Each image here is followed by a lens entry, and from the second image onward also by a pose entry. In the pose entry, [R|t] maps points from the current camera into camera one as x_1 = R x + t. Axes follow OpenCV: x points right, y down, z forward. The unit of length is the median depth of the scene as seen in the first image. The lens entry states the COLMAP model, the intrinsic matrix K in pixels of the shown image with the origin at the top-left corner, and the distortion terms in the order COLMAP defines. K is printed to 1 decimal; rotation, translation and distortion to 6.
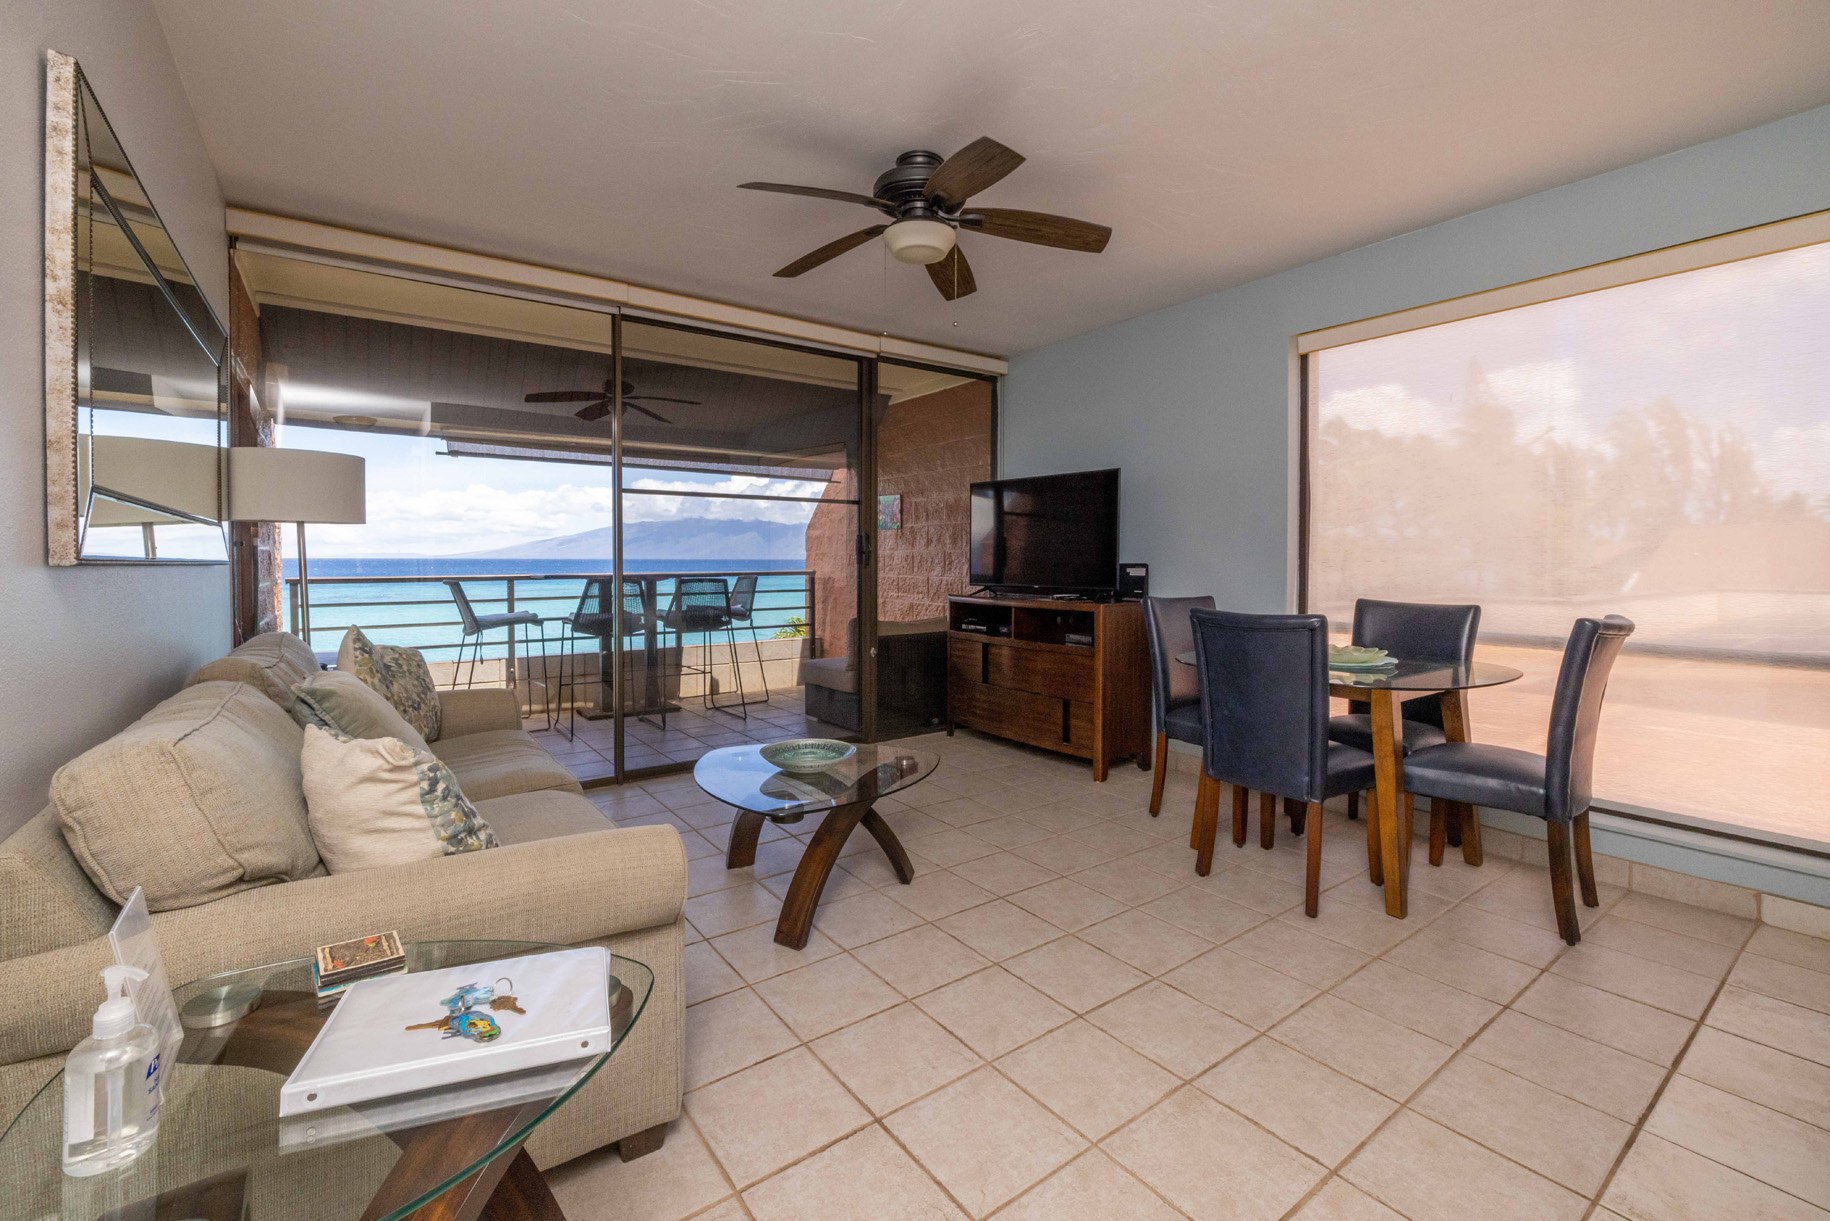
lens RADIAL K [[778.7, 0, 910.4], [0, 778.7, 557.6], [0, 0, 1]] dist [0.001101, 0.000261]
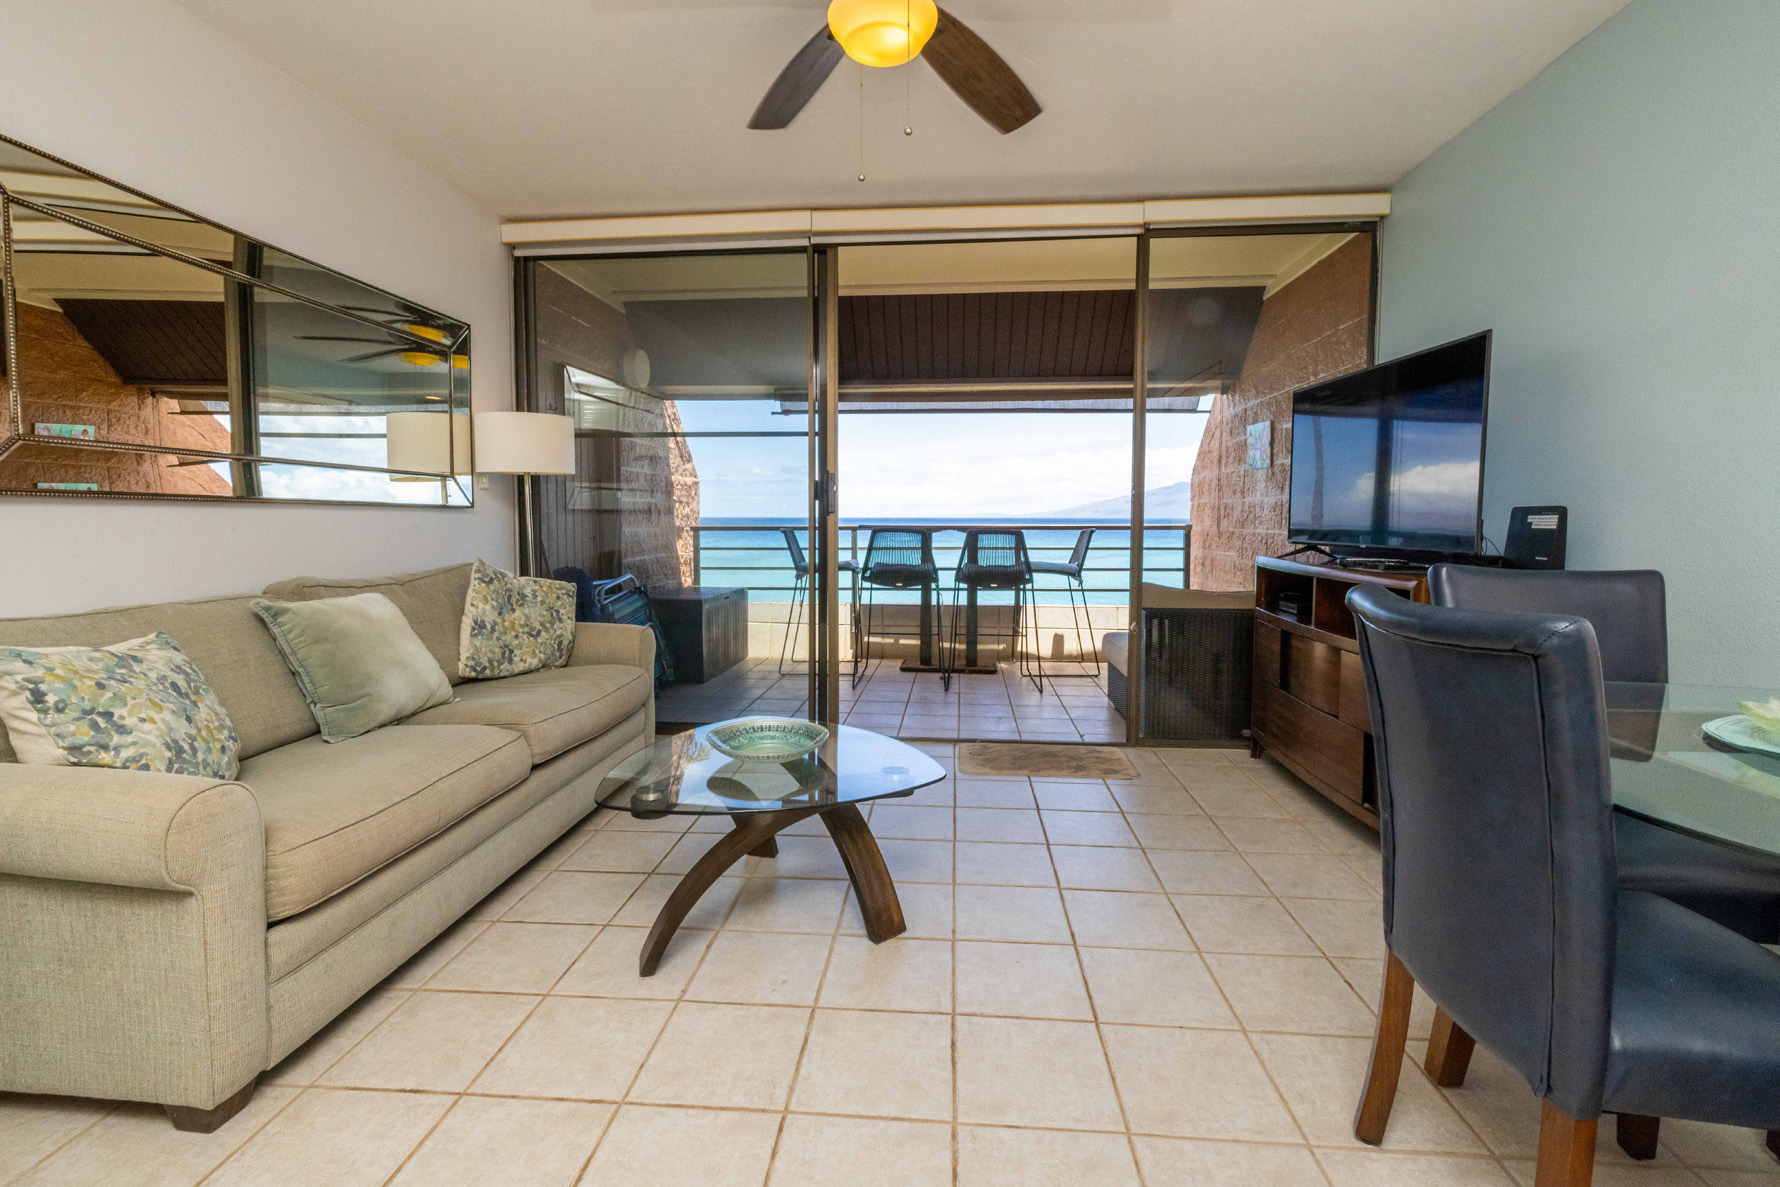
lens RADIAL K [[791.9, 0, 885.2], [0, 791.9, 552.5], [0, 0, 1]] dist [0.003647, 0.000744]
pose [[0.758300, 0.028561, -0.651280, 0.252086], [0.000238, 0.999028, 0.044088, 0.012774], [0.651906, -0.033587, 0.757556, 0.245134]]
